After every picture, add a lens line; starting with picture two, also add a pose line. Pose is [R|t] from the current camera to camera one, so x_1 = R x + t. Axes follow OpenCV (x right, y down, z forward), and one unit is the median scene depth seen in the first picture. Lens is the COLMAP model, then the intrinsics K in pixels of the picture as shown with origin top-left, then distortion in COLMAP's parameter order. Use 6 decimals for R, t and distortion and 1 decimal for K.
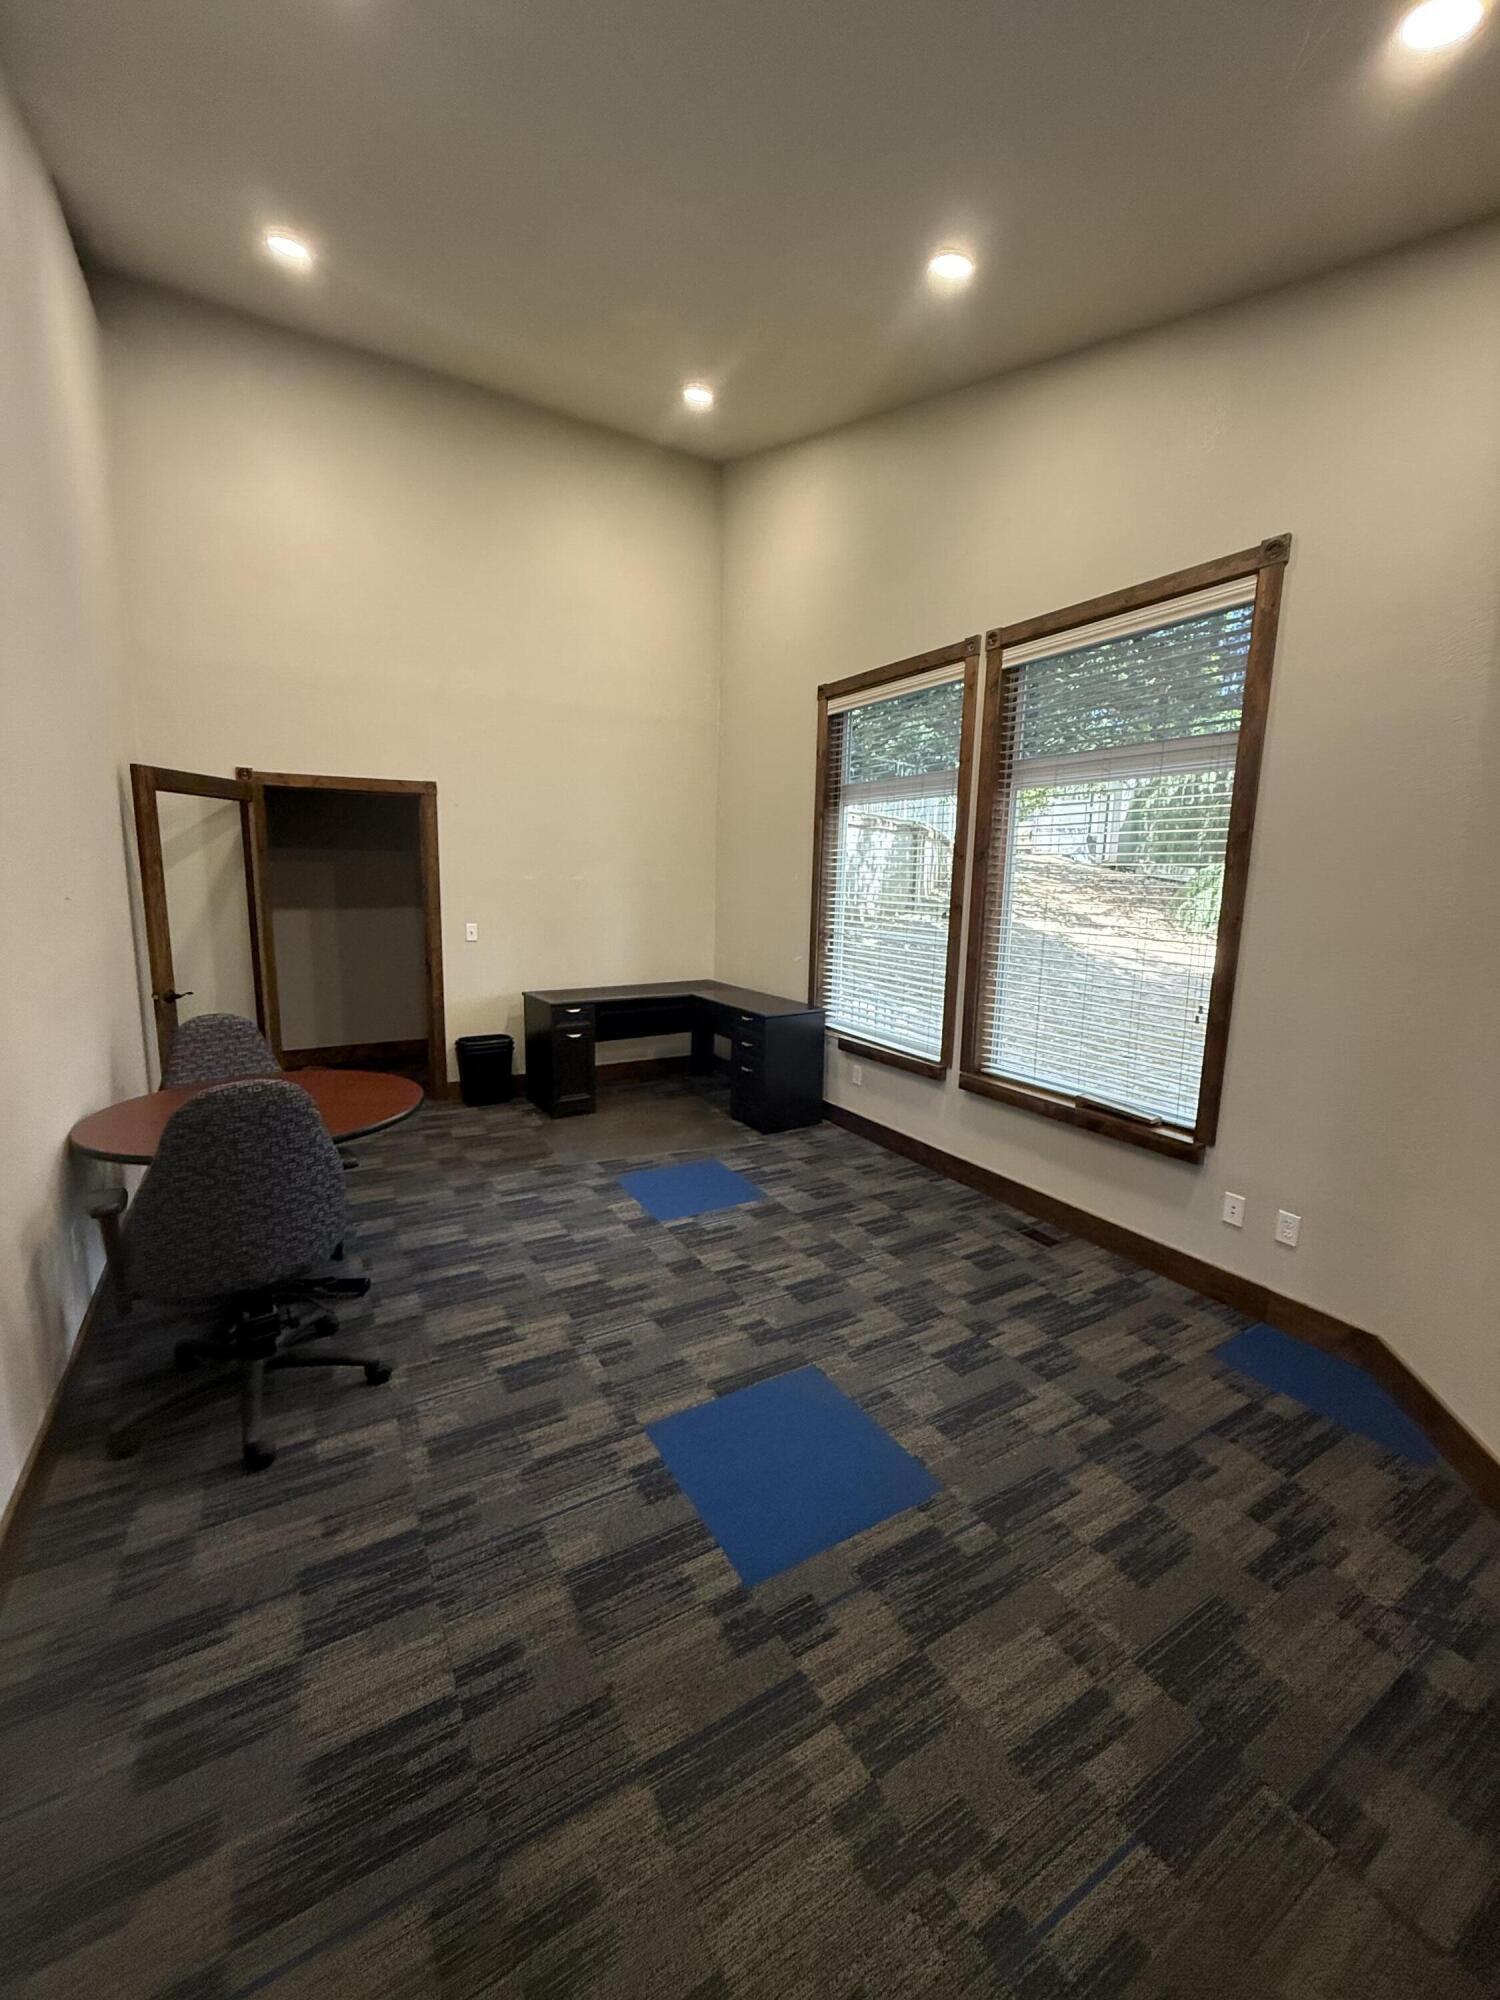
lens RADIAL K [[798.4, 0, 753.9], [0, 798.4, 1001.7], [0, 0, 1]] dist [-0.001306, 0.000650]
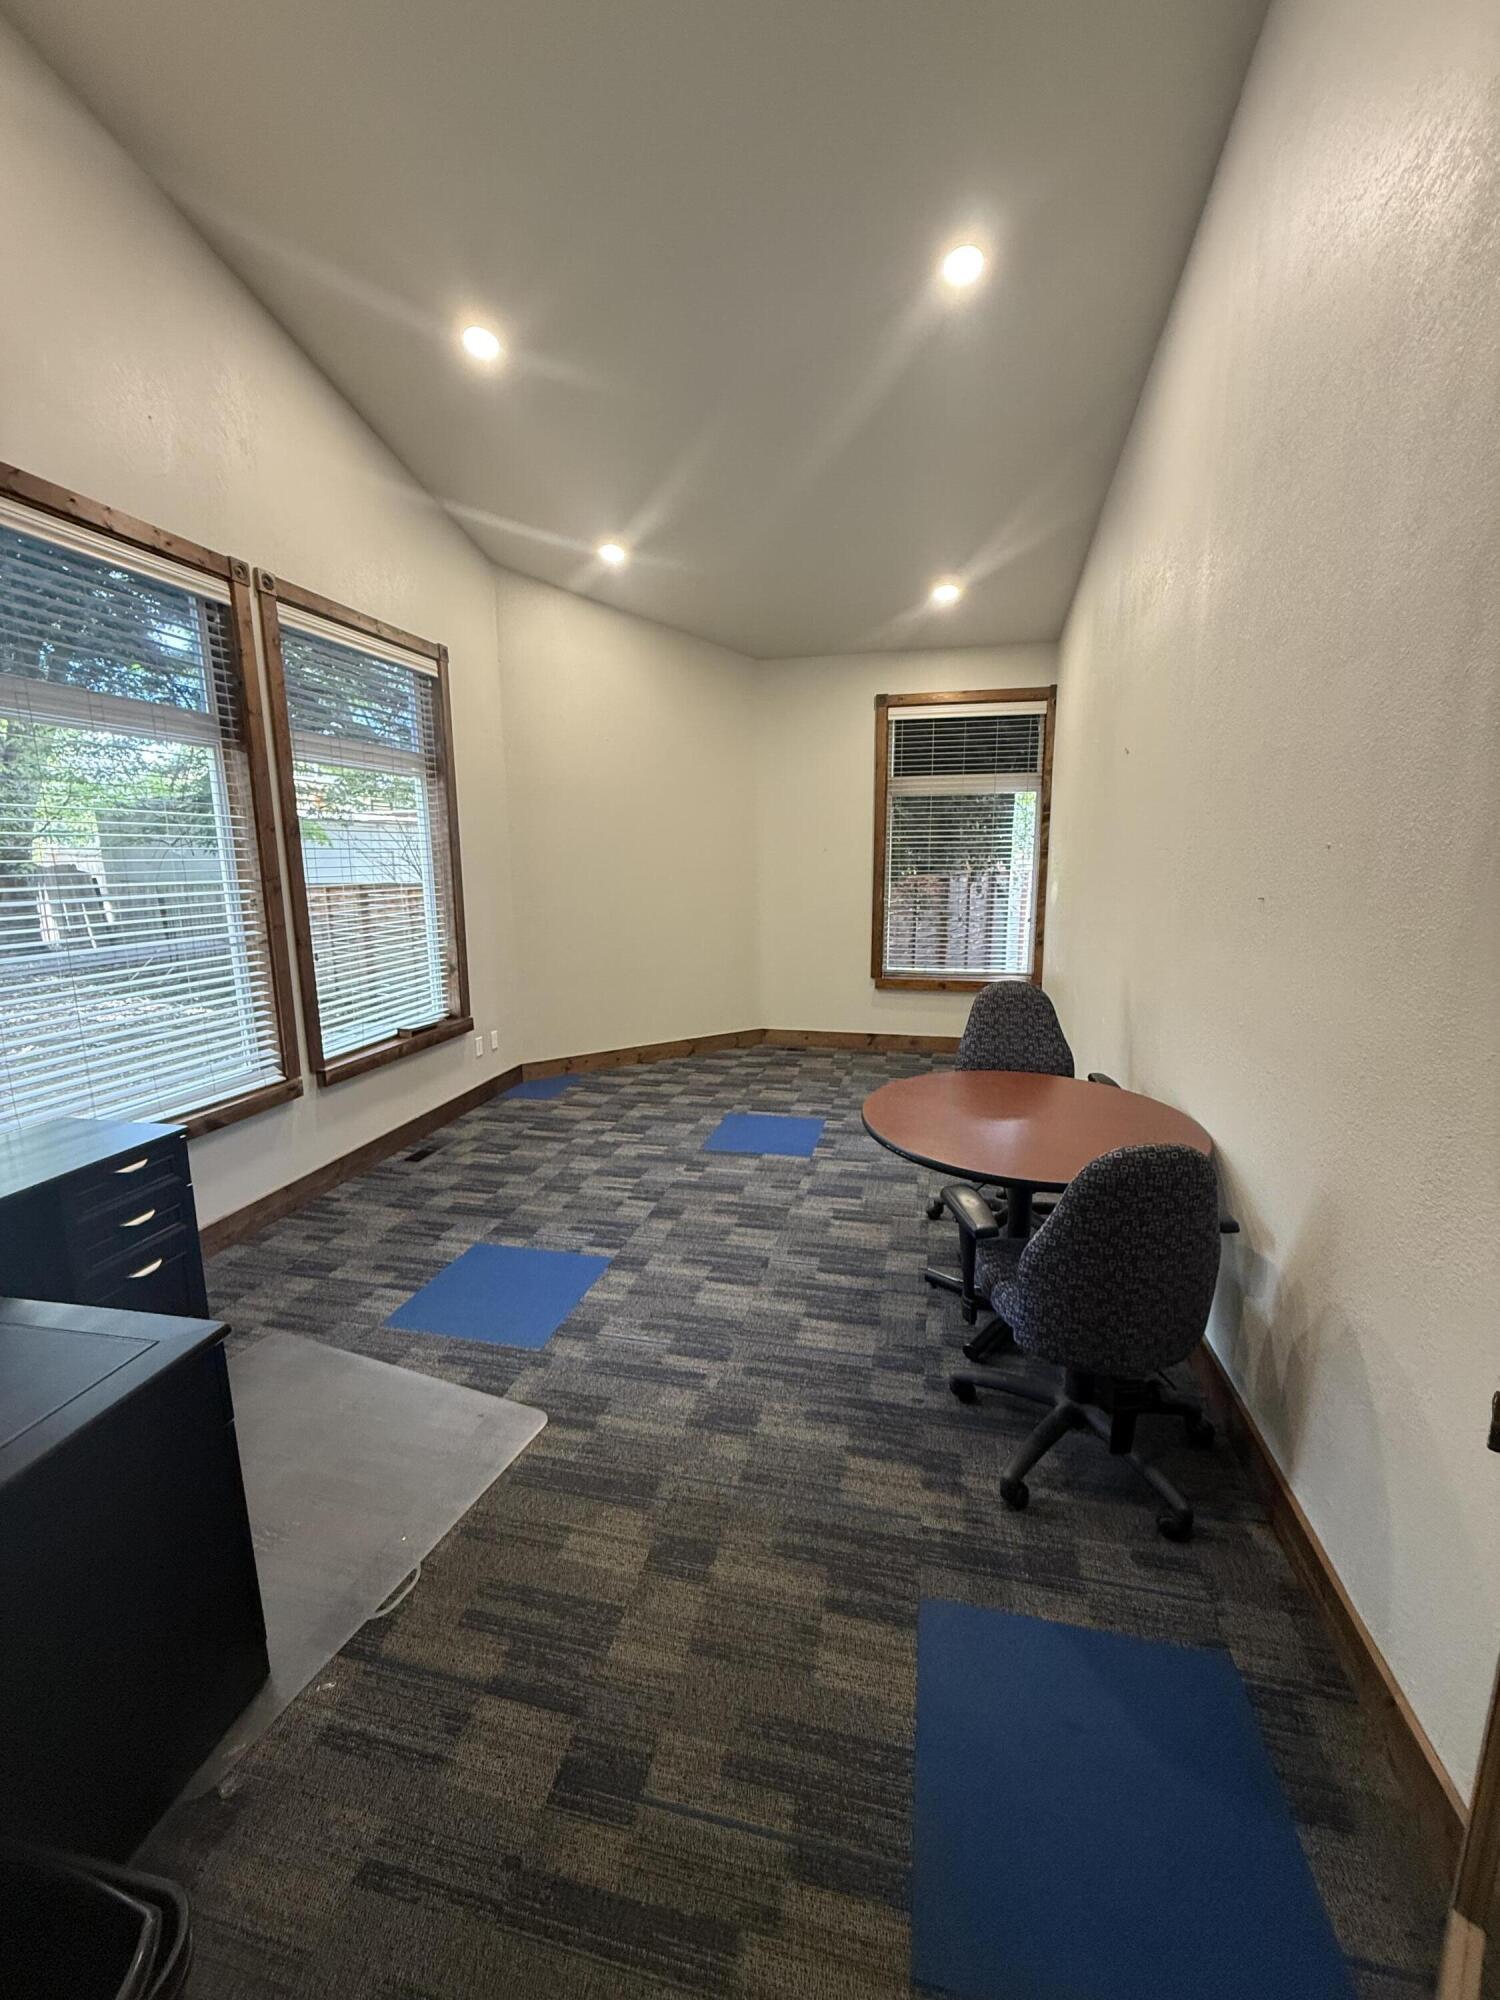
lens RADIAL K [[798.4, 0, 751.5], [0, 798.4, 995.5], [0, 0, 1]] dist [-0.001306, 0.000650]
pose [[-0.726002, -0.136267, 0.674057, -0.897598], [0.100748, 0.948521, 0.300264, -0.277361], [-0.680273, 0.285902, -0.674899, 1.631274]]
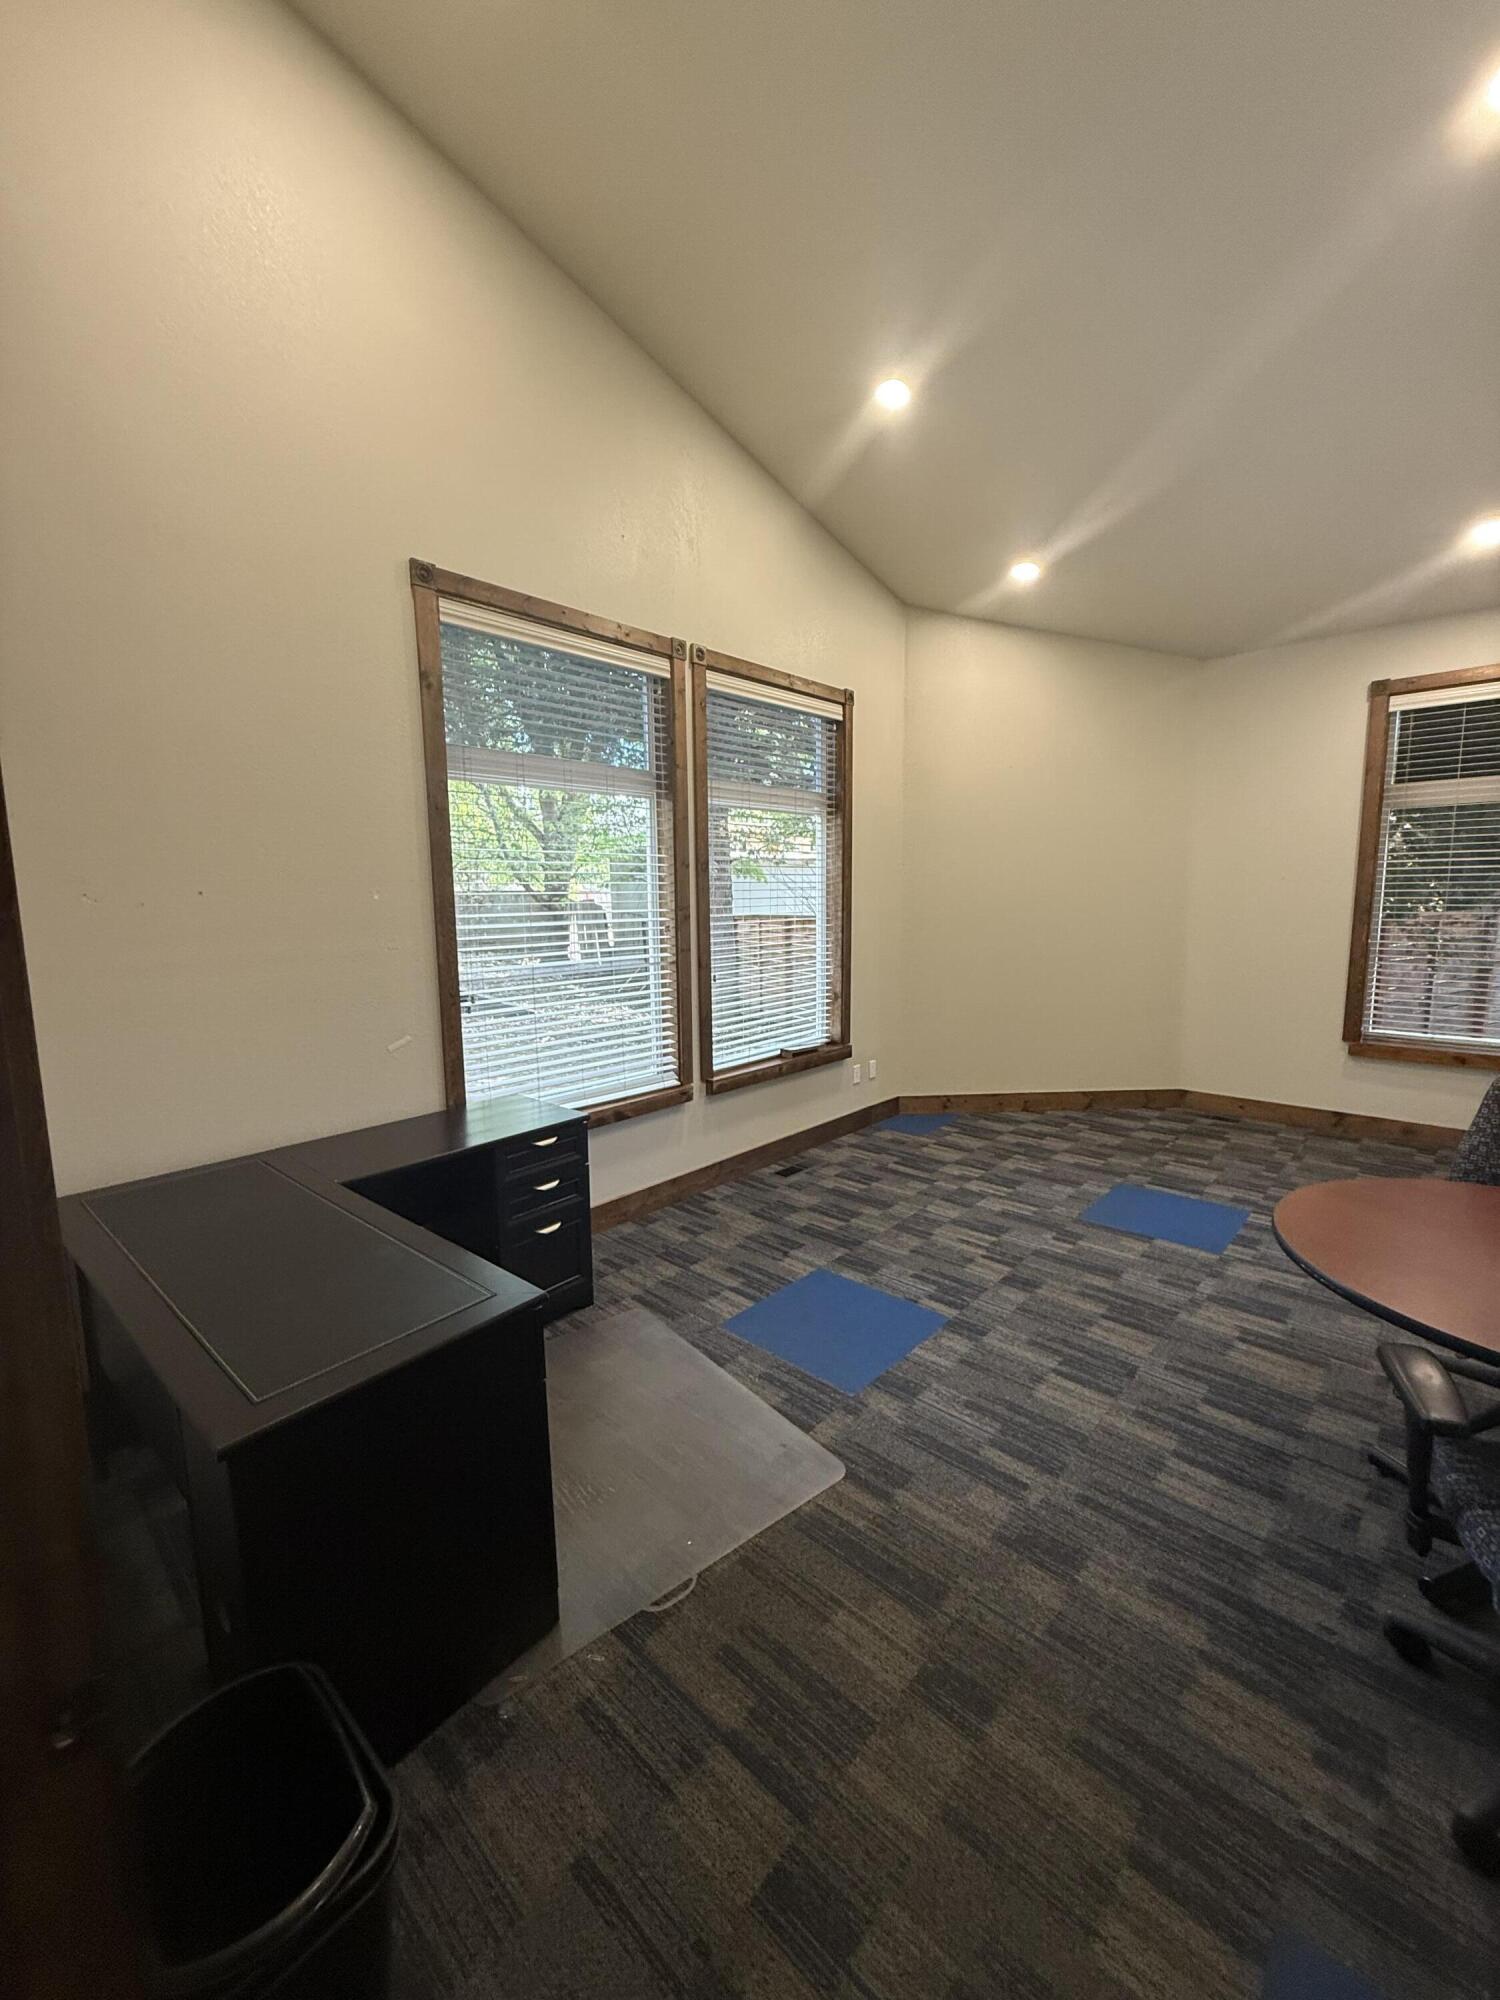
lens RADIAL K [[798.4, 0, 743.5], [0, 798.4, 993.6], [0, 0, 1]] dist [-0.001306, 0.000650]
pose [[-0.283800, -0.136630, 0.949100, -0.899310], [0.159338, 0.969316, 0.187185, -0.257647], [-0.945552, 0.204351, -0.253321, 1.551439]]
